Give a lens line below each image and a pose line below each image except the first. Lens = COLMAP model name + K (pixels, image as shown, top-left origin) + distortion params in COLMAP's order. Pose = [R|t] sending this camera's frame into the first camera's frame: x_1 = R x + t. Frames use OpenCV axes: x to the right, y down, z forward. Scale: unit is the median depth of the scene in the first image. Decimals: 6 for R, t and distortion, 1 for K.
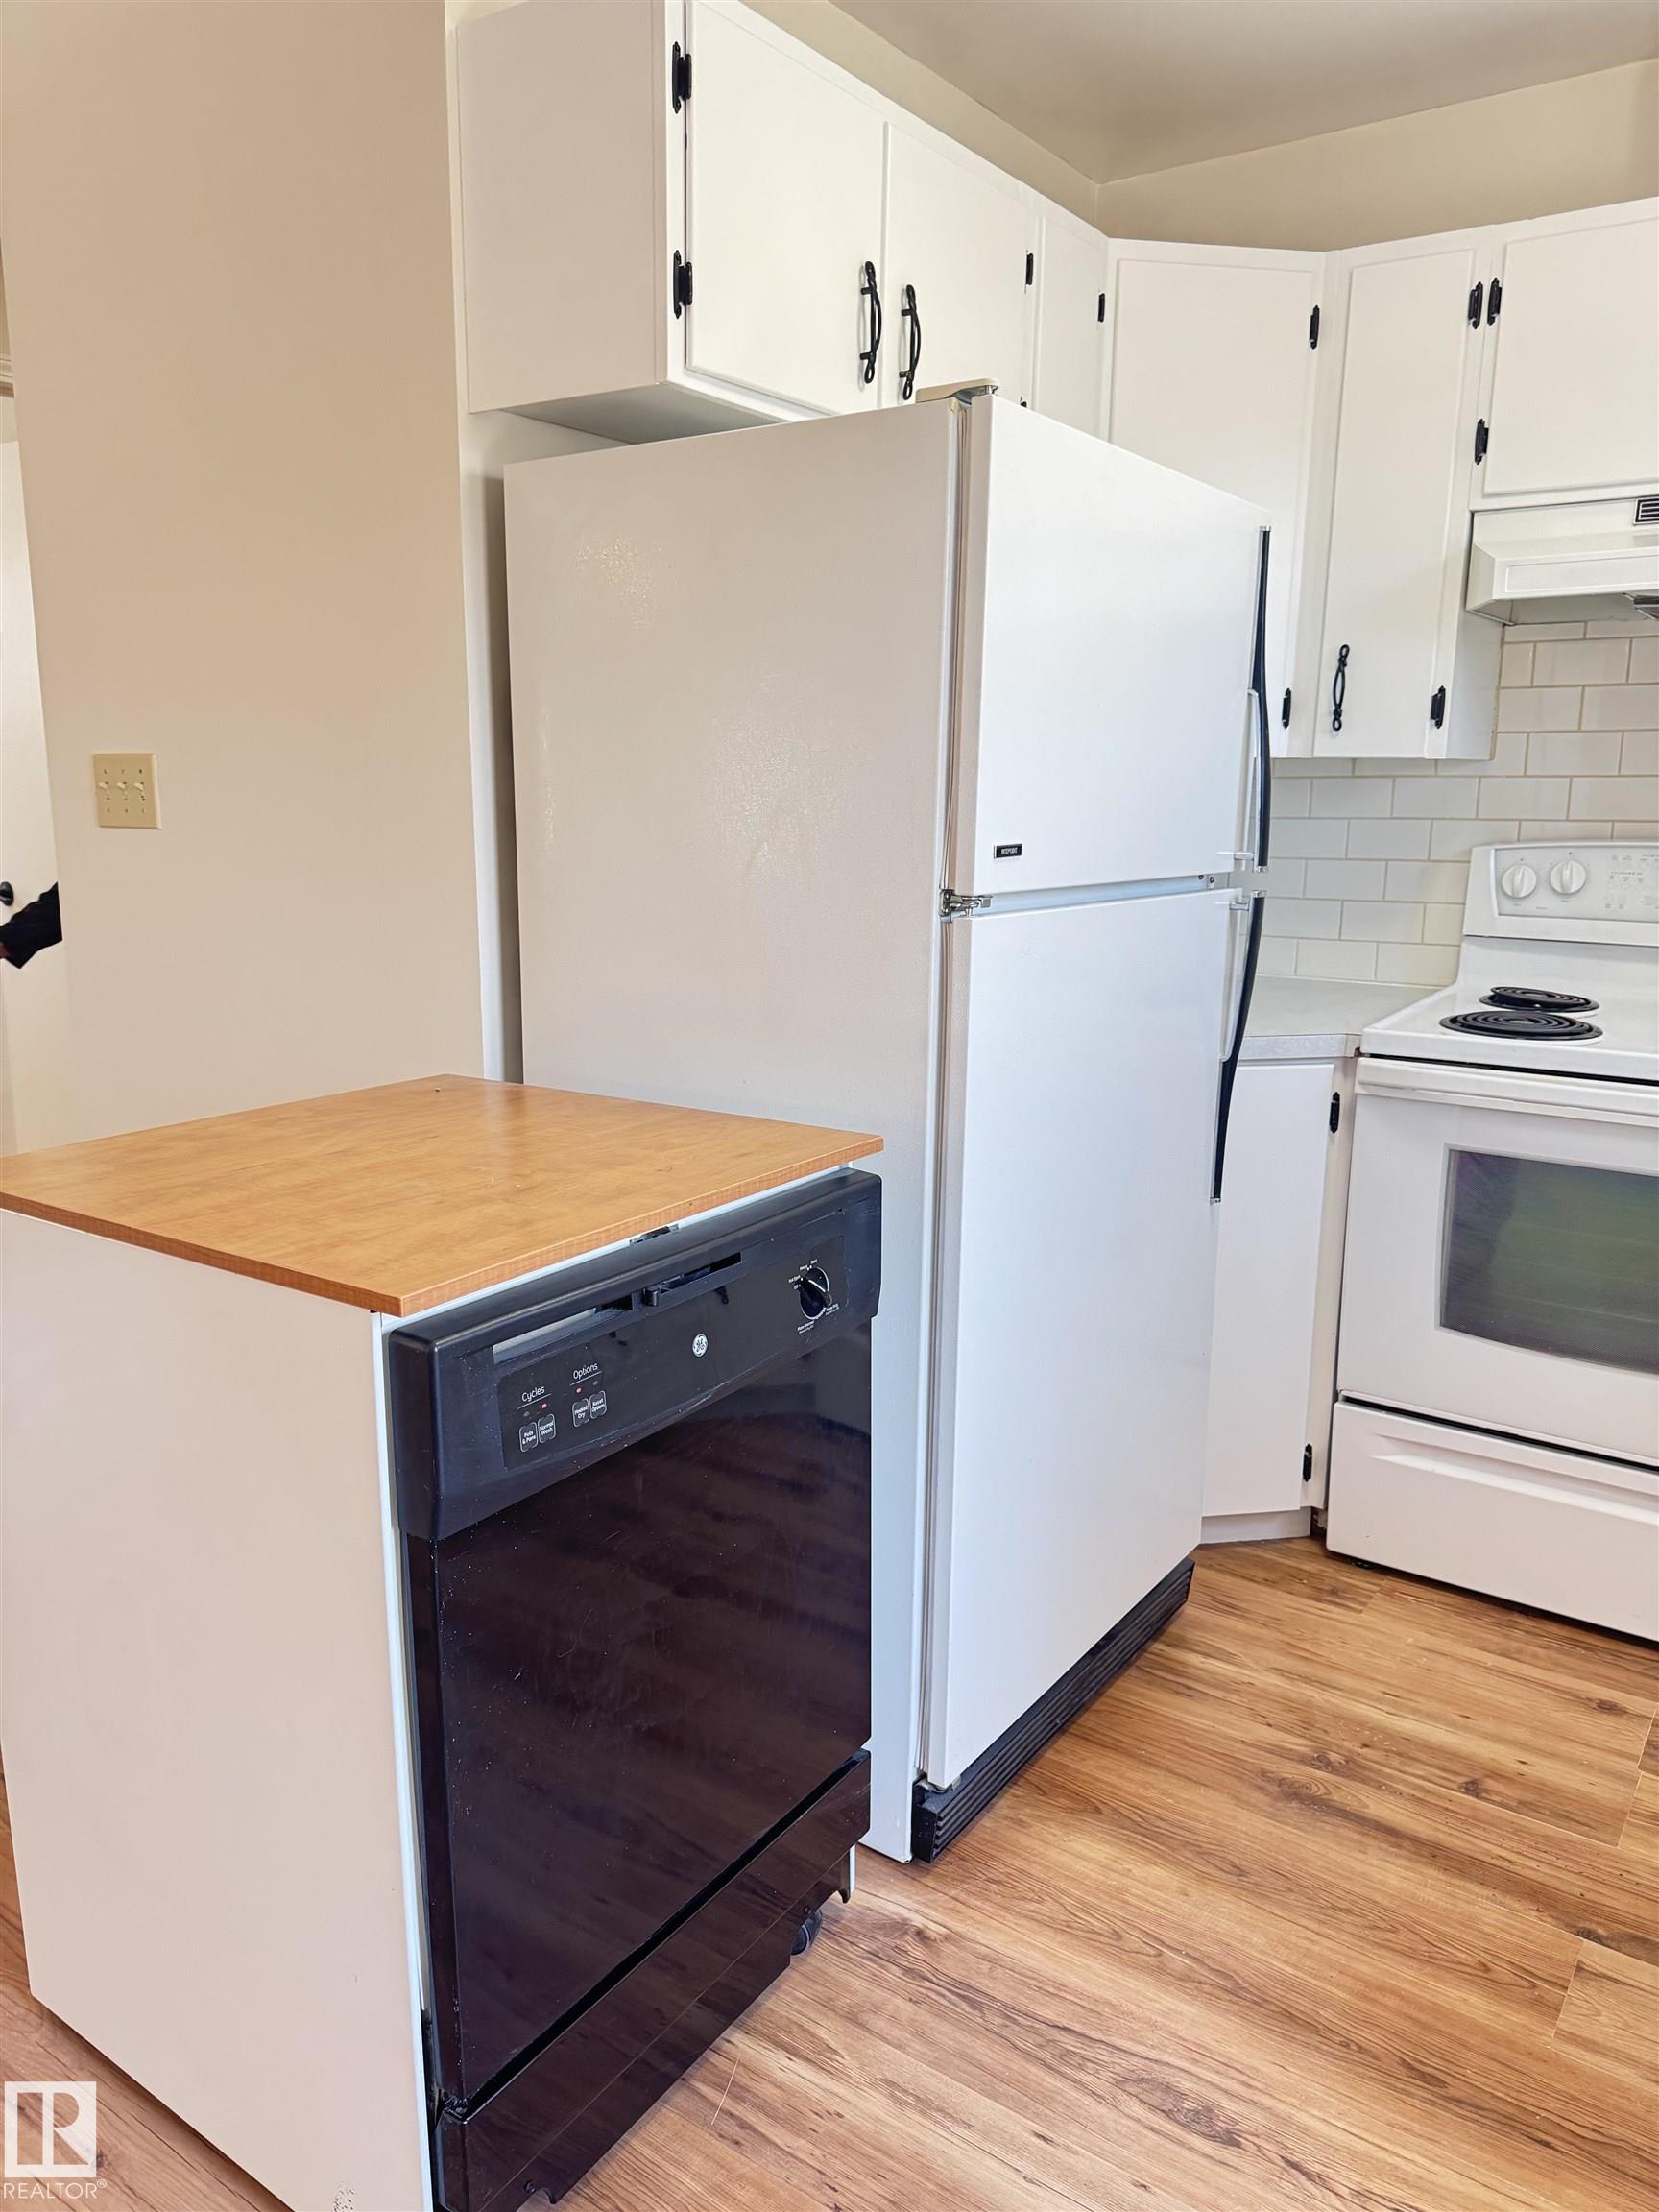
lens RADIAL K [[1632.0, 0, 829.5], [0, 1632.0, 1106.0], [0, 0, 1]] dist [0.058772, -0.048373]
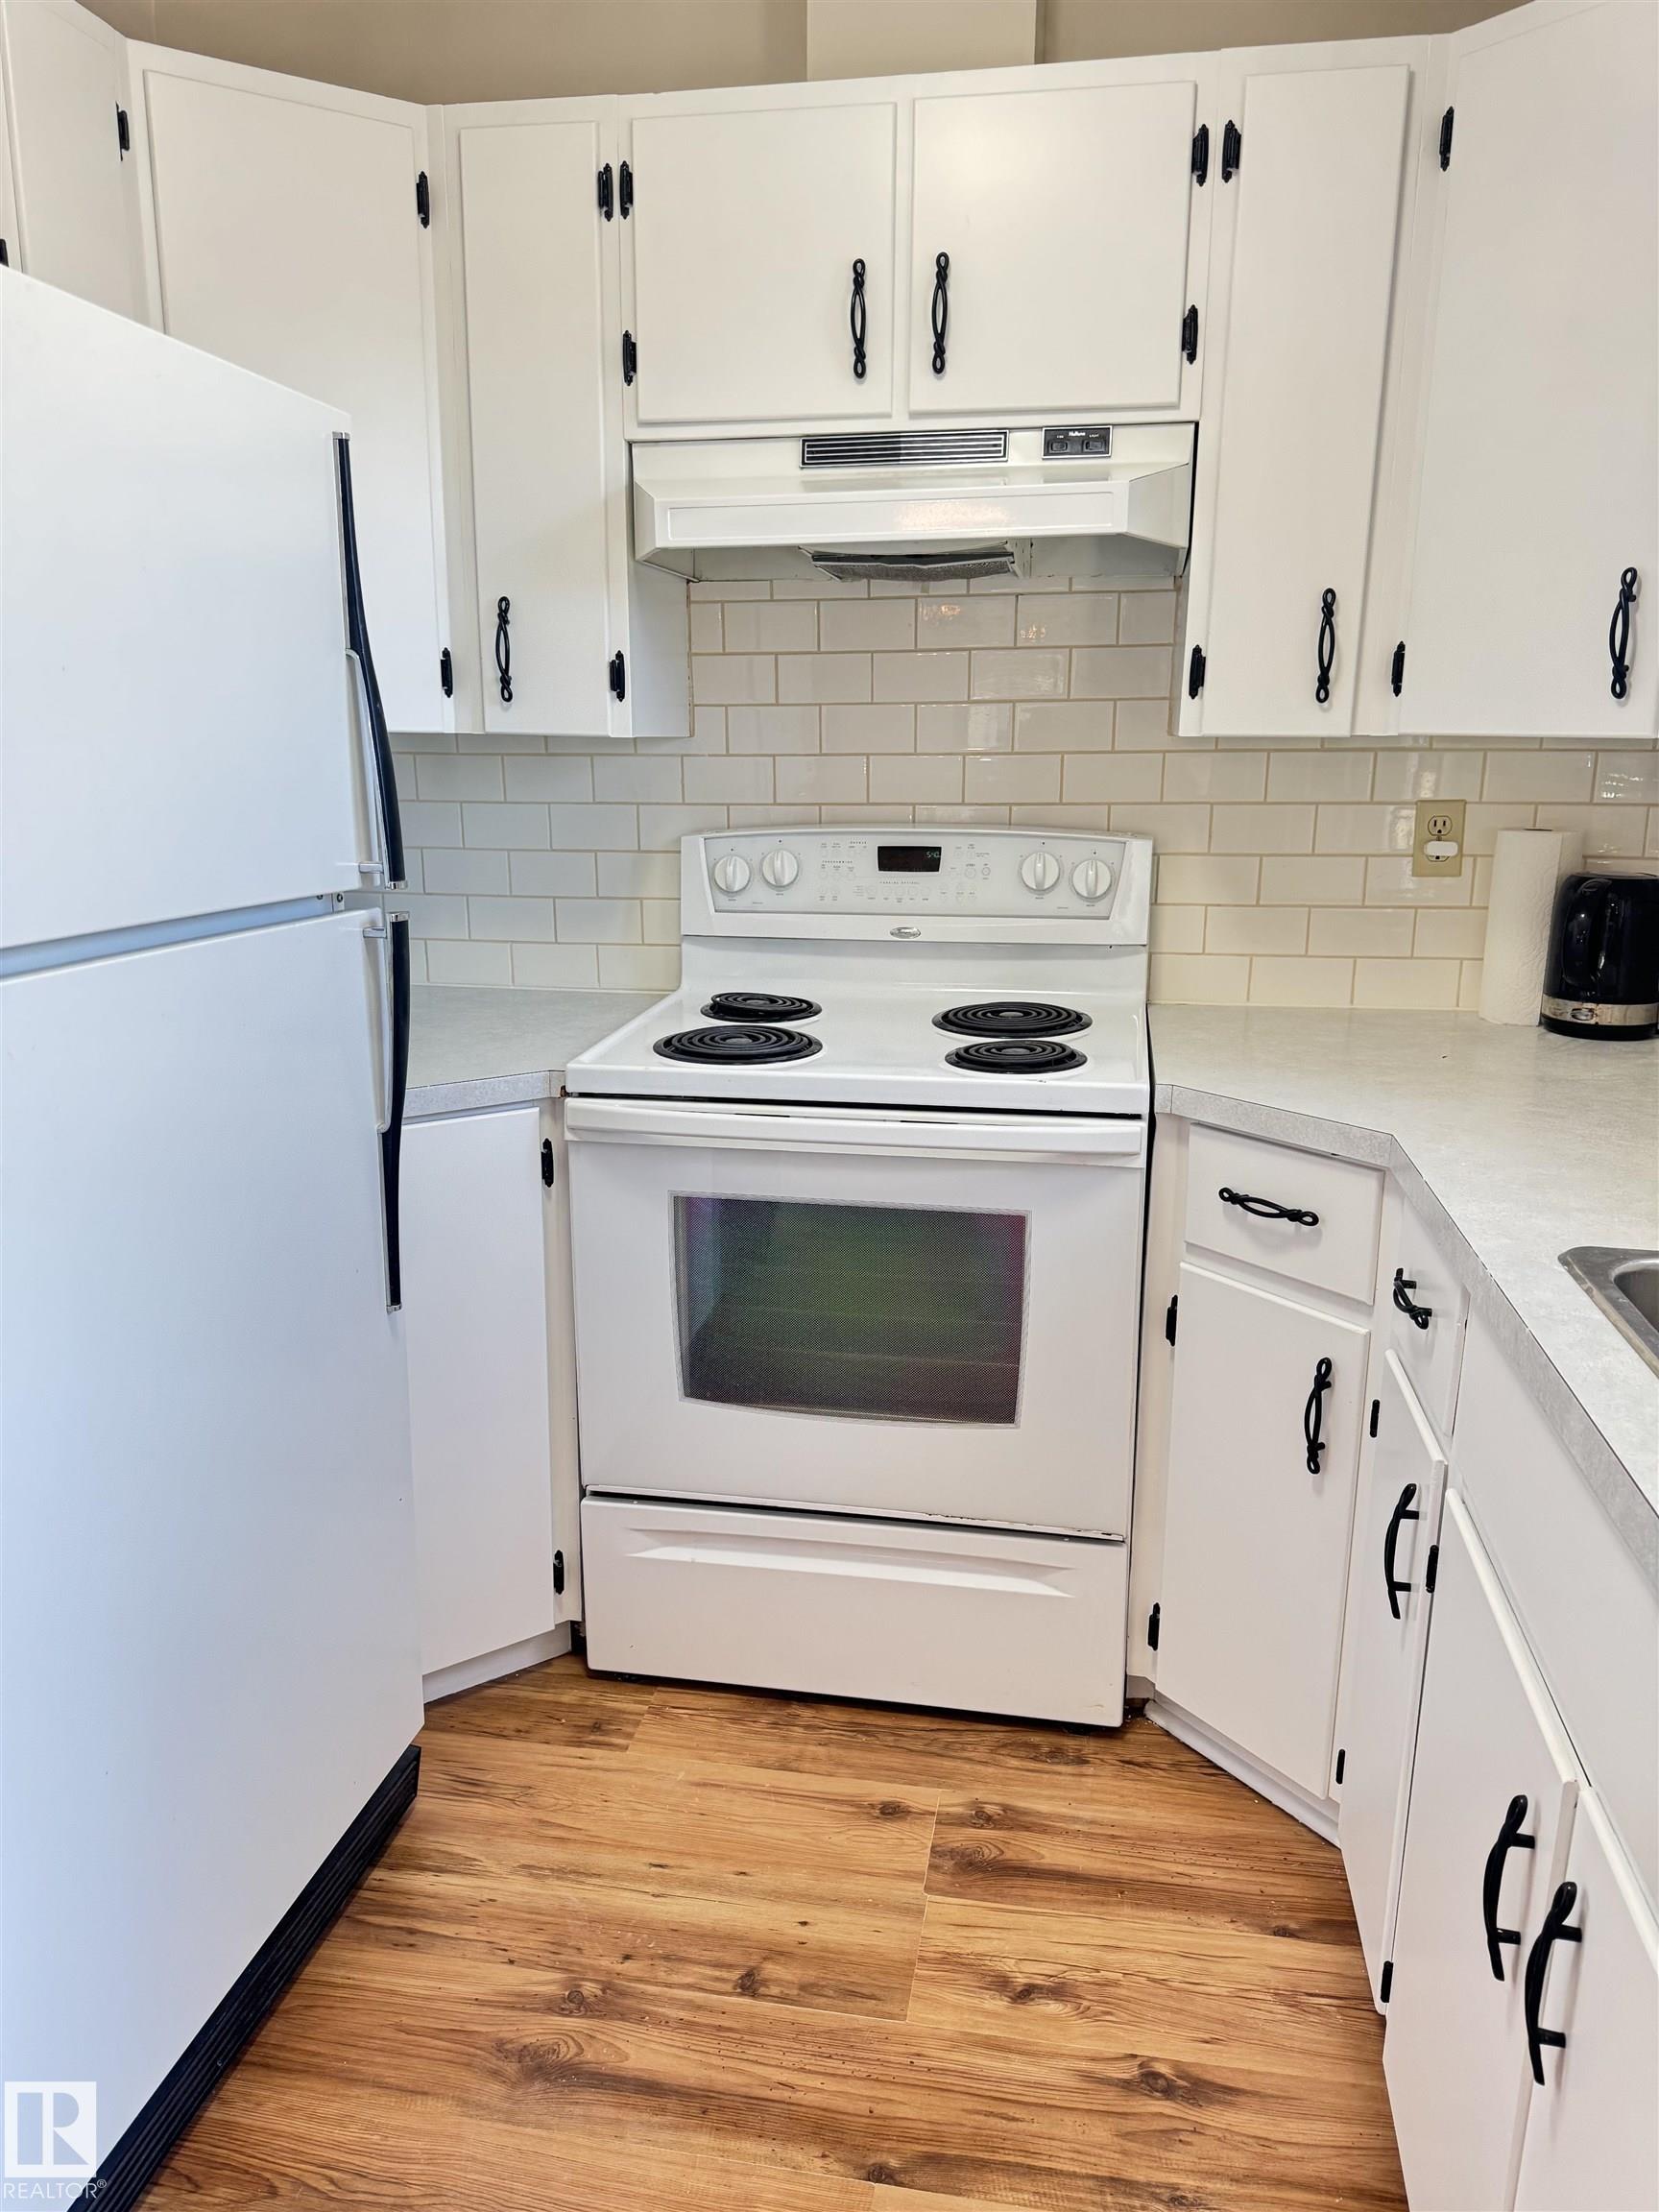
lens RADIAL K [[1611.5, 0, 829.5], [0, 1611.5, 1106.0], [0, 0, 1]] dist [0.099814, -0.110089]
pose [[0.914048, -0.099640, 0.393176, 0.124109], [0.089859, 0.995015, 0.043257, -0.049881], [-0.395526, -0.004208, 0.918445, 0.194973]]
